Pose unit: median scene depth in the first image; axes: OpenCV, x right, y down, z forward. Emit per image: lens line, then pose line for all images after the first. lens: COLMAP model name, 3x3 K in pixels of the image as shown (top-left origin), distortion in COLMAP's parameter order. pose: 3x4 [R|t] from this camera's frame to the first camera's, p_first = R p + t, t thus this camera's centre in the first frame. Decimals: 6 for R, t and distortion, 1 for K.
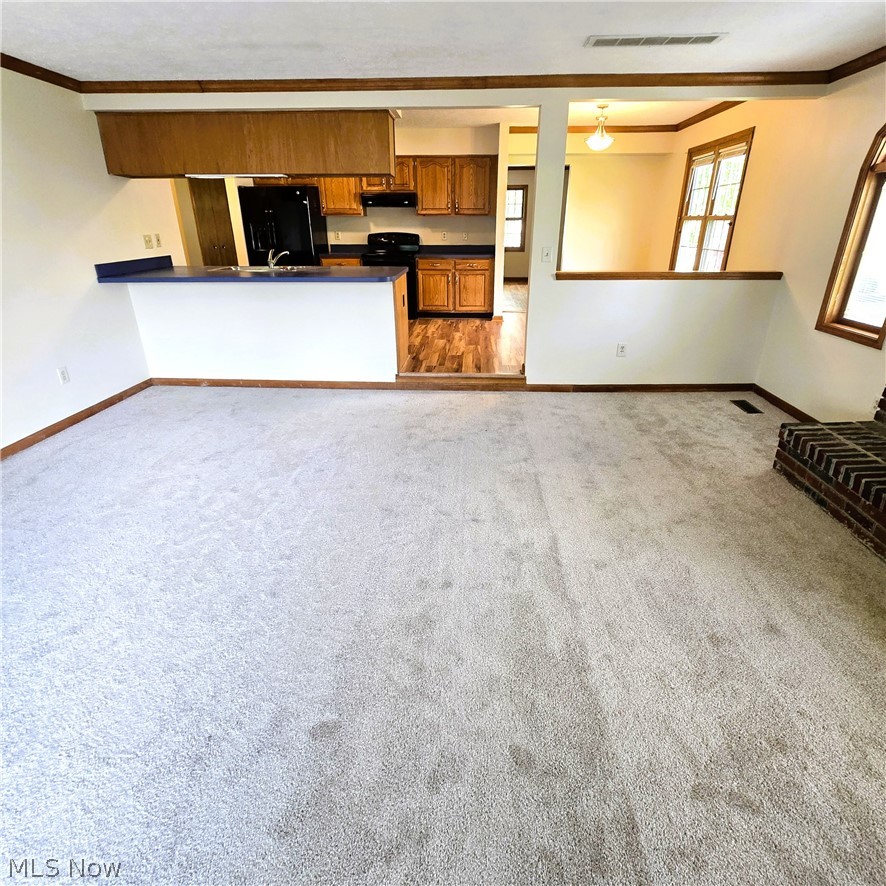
lens RADIAL K [[481.5, 0, 443.0], [0, 481.5, 443.0], [0, 0, 1]] dist [-0.003171, -0.016402]
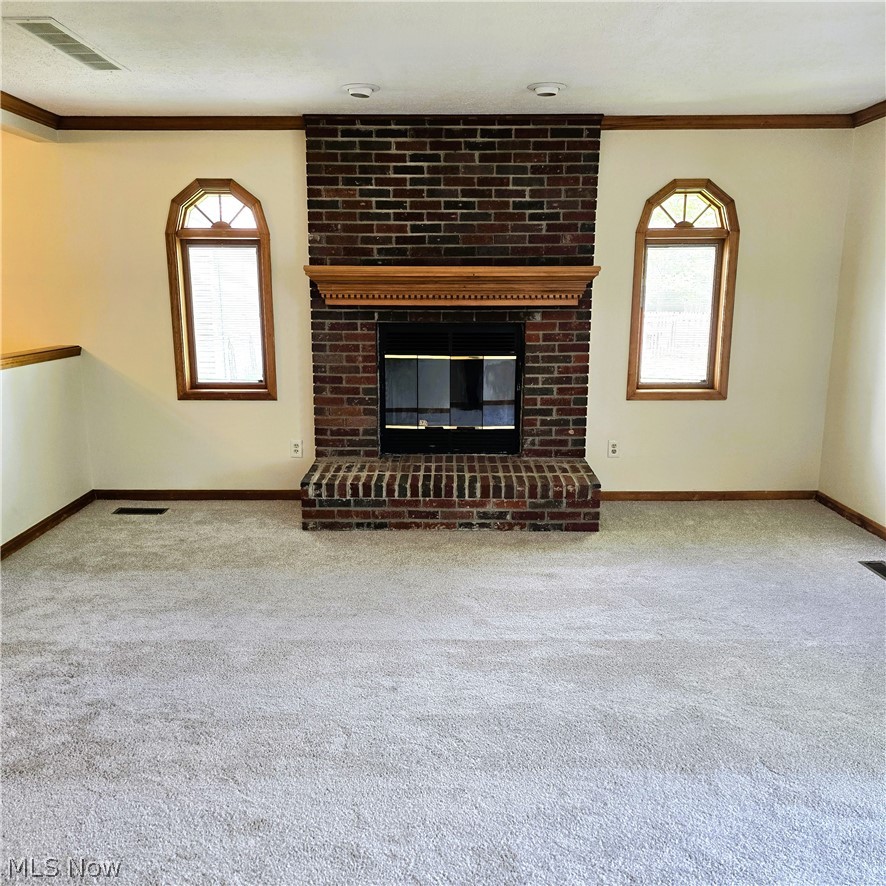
lens RADIAL K [[788.5, 0, 443.0], [0, 788.5, 443.0], [0, 0, 1]] dist [0.050326, -0.018957]
pose [[-0.046644, -0.189375, 0.980796, -0.912653], [0.412986, 0.890365, 0.191554, -0.317979], [-0.909542, 0.413989, 0.036679, 0.684300]]
